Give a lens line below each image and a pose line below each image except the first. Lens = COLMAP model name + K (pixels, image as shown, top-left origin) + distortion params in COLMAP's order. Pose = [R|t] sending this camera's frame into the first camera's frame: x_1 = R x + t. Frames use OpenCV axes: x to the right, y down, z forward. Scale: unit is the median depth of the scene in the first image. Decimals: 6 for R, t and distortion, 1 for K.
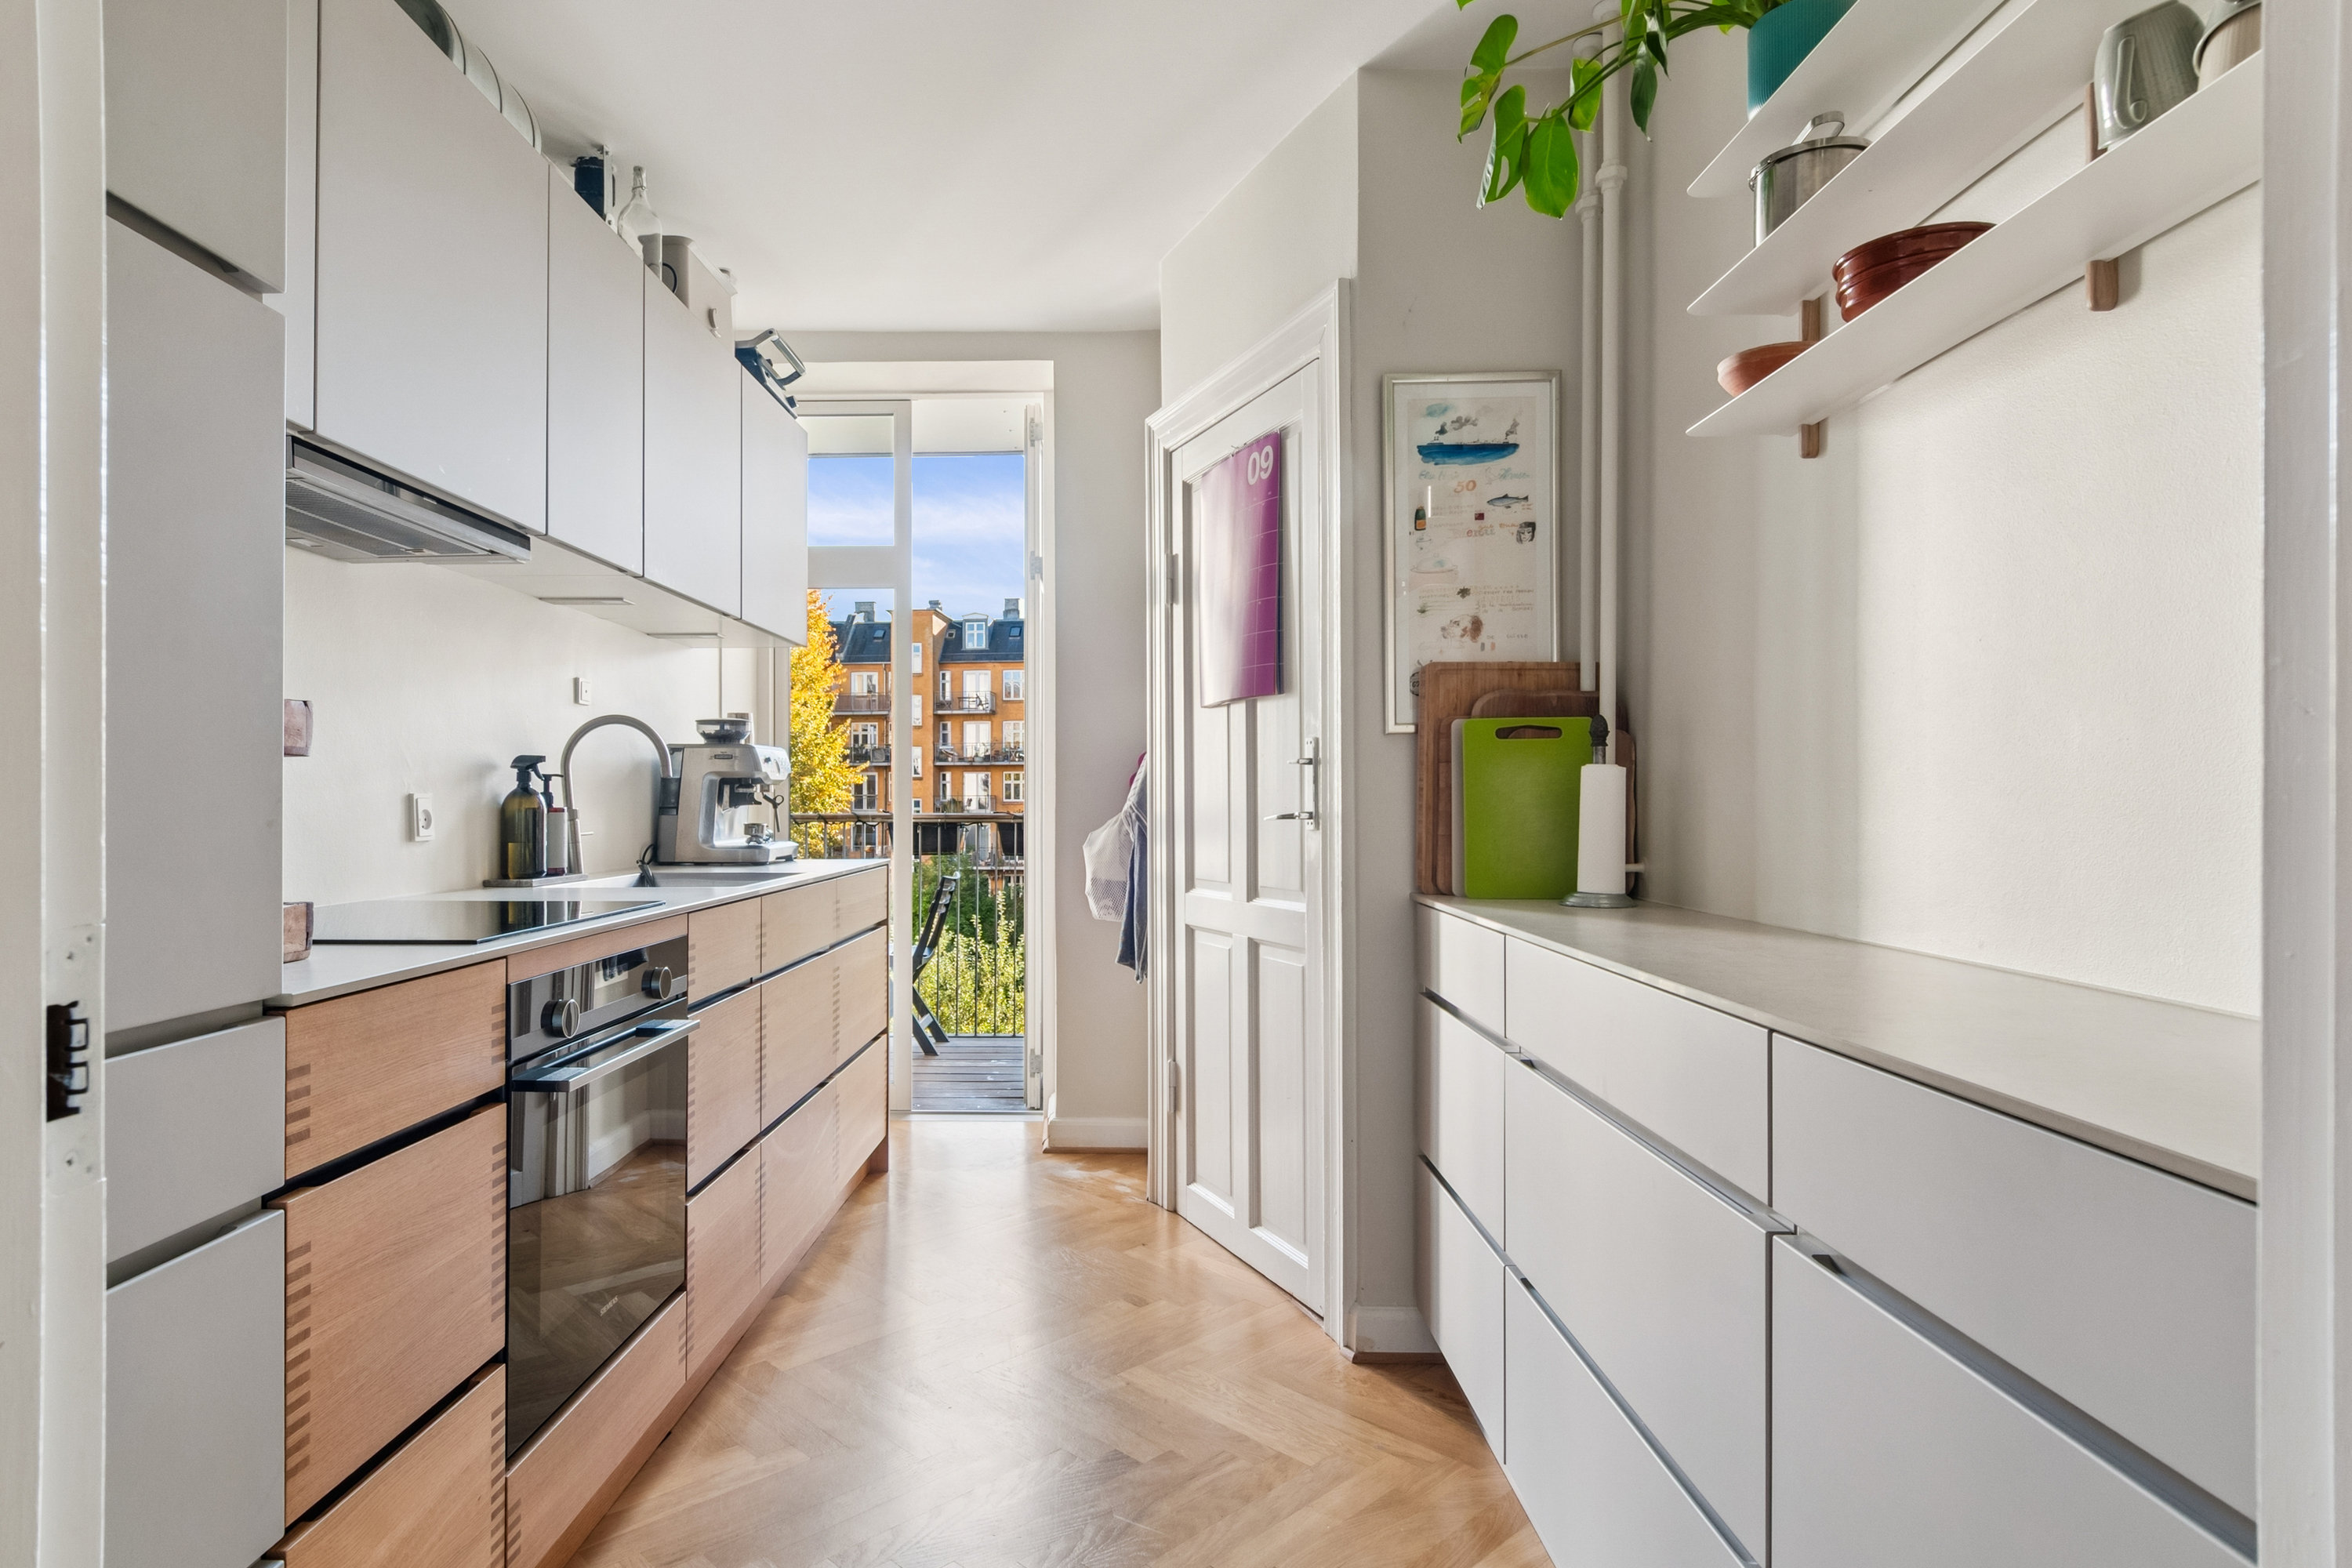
lens RADIAL K [[1244.3, 0, 1113.8], [0, 1244.3, 827.2], [0, 0, 1]] dist [0.015492, -0.024931]
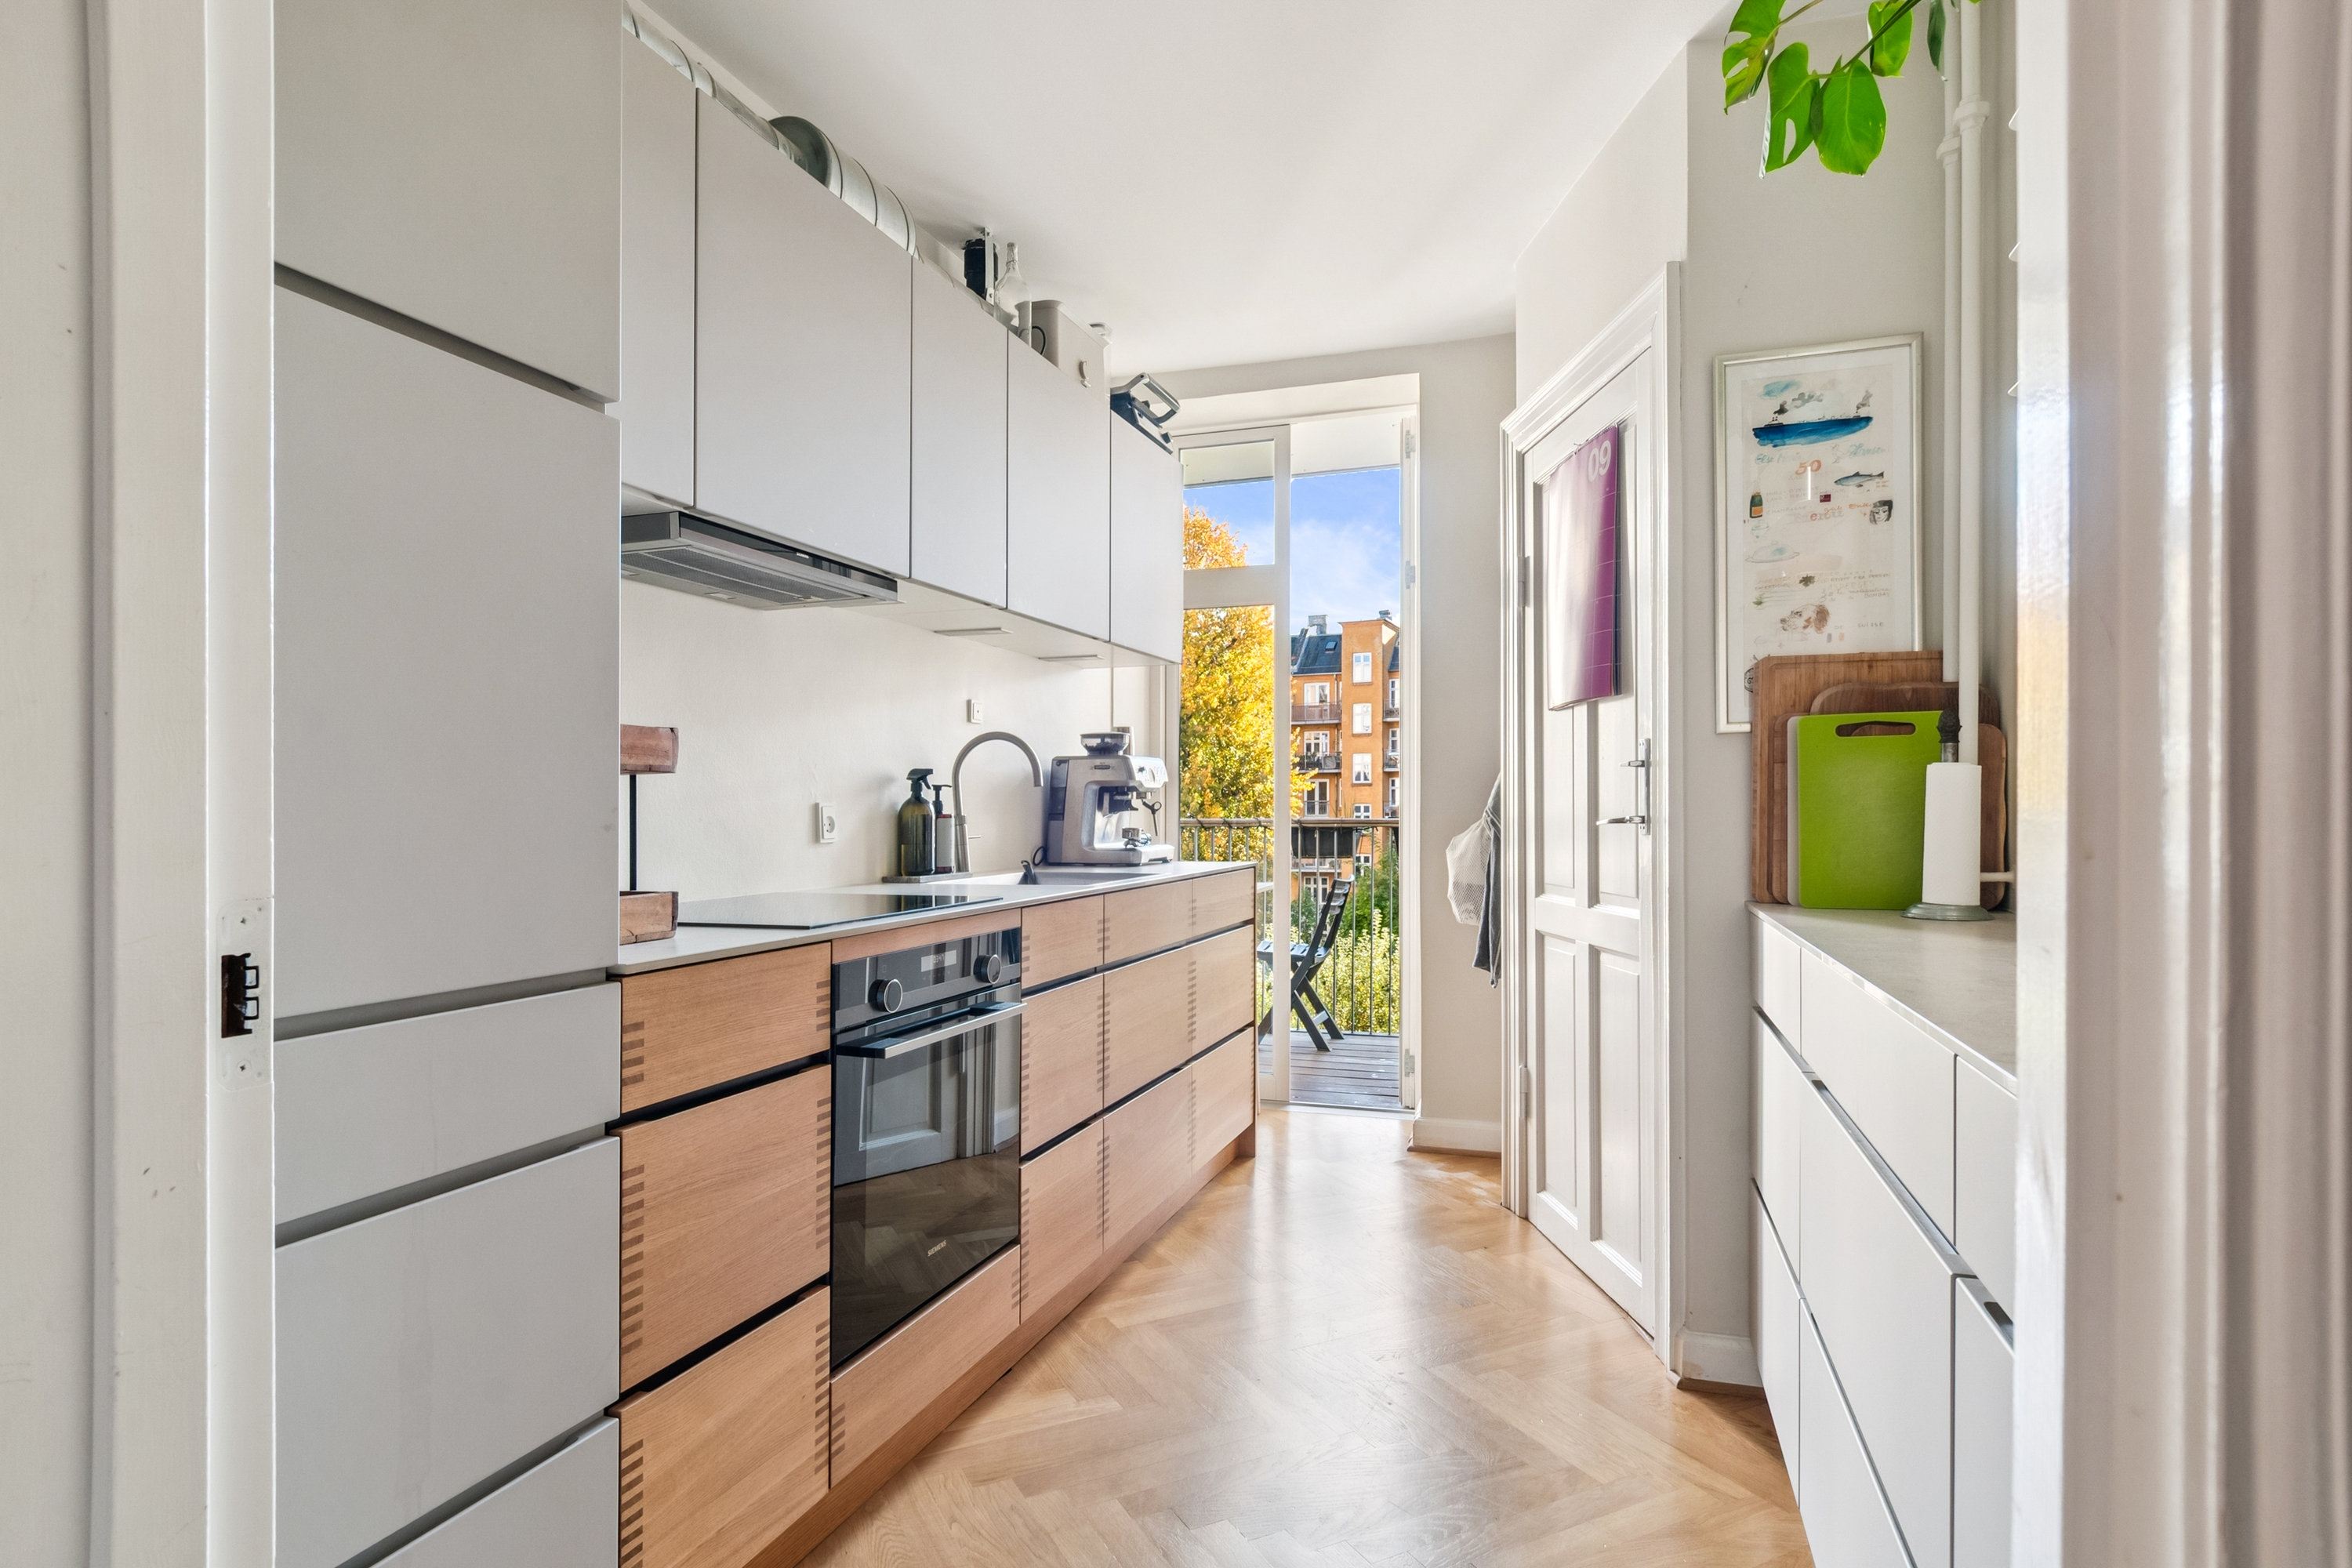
lens RADIAL K [[1216.0, 0, 1214.8], [0, 1216.0, 832.9], [0, 0, 1]] dist [0.012079, -0.020044]
pose [[0.960150, 0.000799, -0.279485, 0.105424], [-0.000563, 0.999999, 0.000924, 0.000375], [0.279485, -0.000730, 0.960150, -0.002370]]
